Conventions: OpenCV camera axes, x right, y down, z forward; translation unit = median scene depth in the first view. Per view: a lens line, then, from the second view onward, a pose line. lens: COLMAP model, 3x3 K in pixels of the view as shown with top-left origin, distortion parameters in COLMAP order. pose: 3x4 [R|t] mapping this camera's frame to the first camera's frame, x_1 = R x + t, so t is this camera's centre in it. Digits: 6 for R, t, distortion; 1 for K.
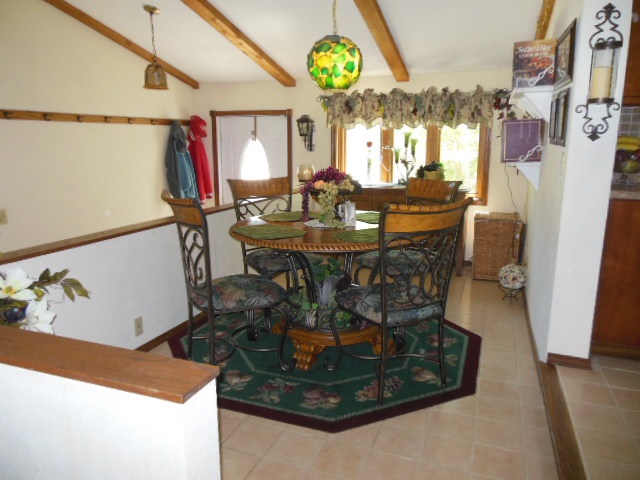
lens RADIAL K [[471.2, 0, 316.0], [0, 471.2, 241.9], [0, 0, 1]] dist [-0.042840, 0.030350]
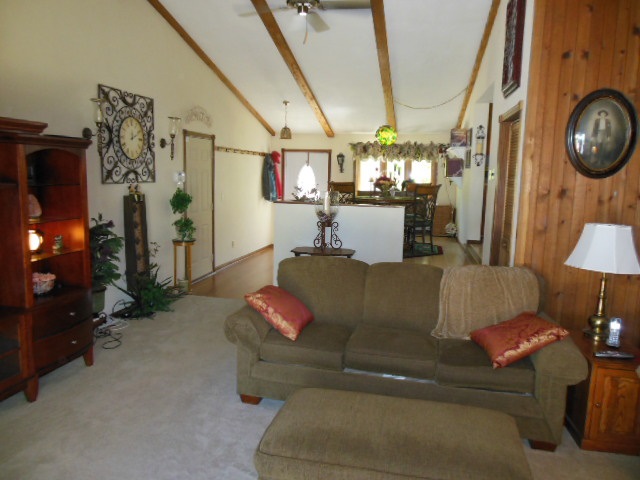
lens RADIAL K [[471.2, 0, 322.8], [0, 471.2, 241.4], [0, 0, 1]] dist [-0.042840, 0.030350]
pose [[0.986288, -0.003480, 0.164999, -0.443331], [0.014665, 0.997671, -0.066616, 0.222786], [-0.164383, 0.068122, 0.984041, -0.878963]]
